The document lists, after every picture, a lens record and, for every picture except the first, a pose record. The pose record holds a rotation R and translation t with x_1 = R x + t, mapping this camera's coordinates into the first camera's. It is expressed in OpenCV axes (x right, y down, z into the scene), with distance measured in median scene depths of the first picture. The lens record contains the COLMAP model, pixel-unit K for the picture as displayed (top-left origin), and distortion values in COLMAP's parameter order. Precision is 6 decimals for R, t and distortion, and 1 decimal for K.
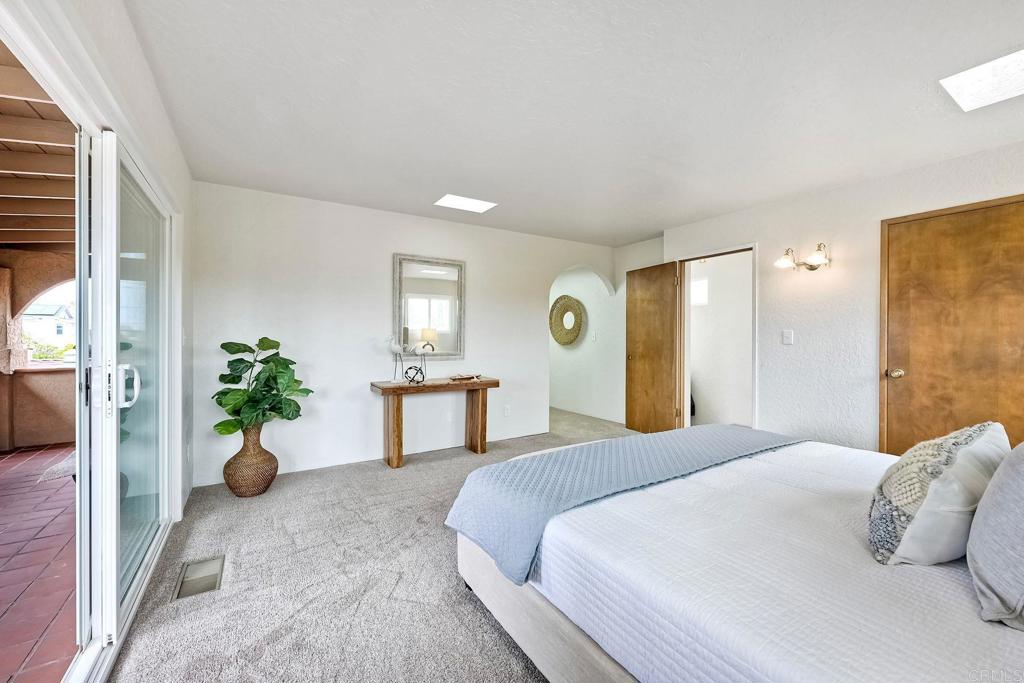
lens RADIAL K [[419.1, 0, 511.9], [0, 419.1, 343.0], [0, 0, 1]] dist [-0.002462, -0.000012]
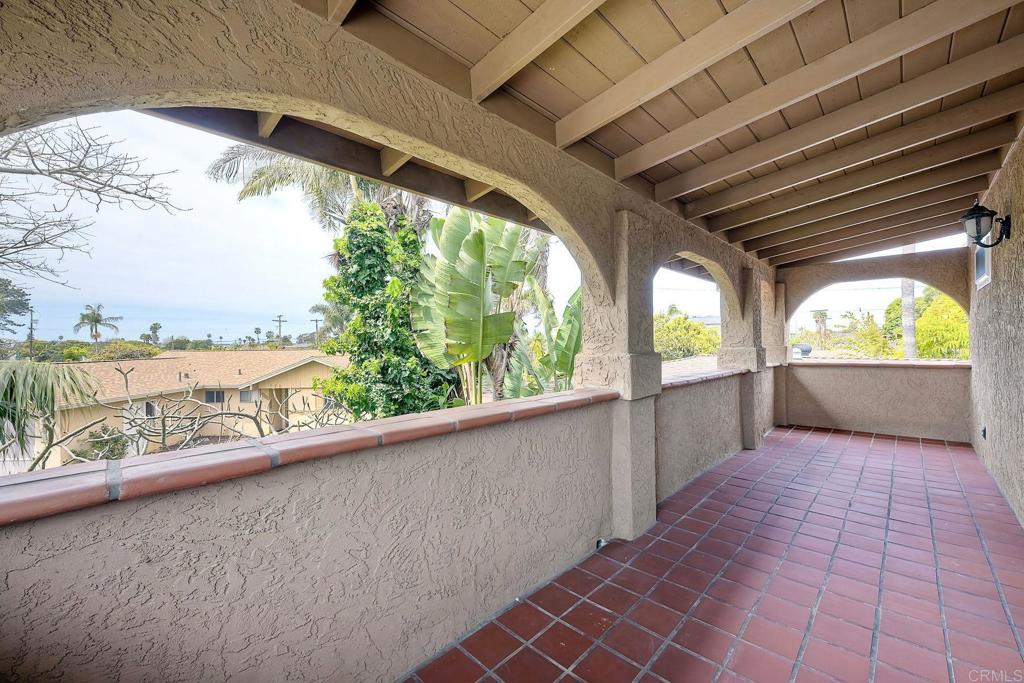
lens RADIAL K [[419.1, 0, 512.0], [0, 419.1, 342.6], [0, 0, 1]] dist [-0.002462, -0.000012]
pose [[0.259231, -0.006811, -0.965791, -0.182313], [0.008939, 0.999949, -0.004653, 0.001004], [0.965774, -0.007427, 0.259278, -0.131665]]
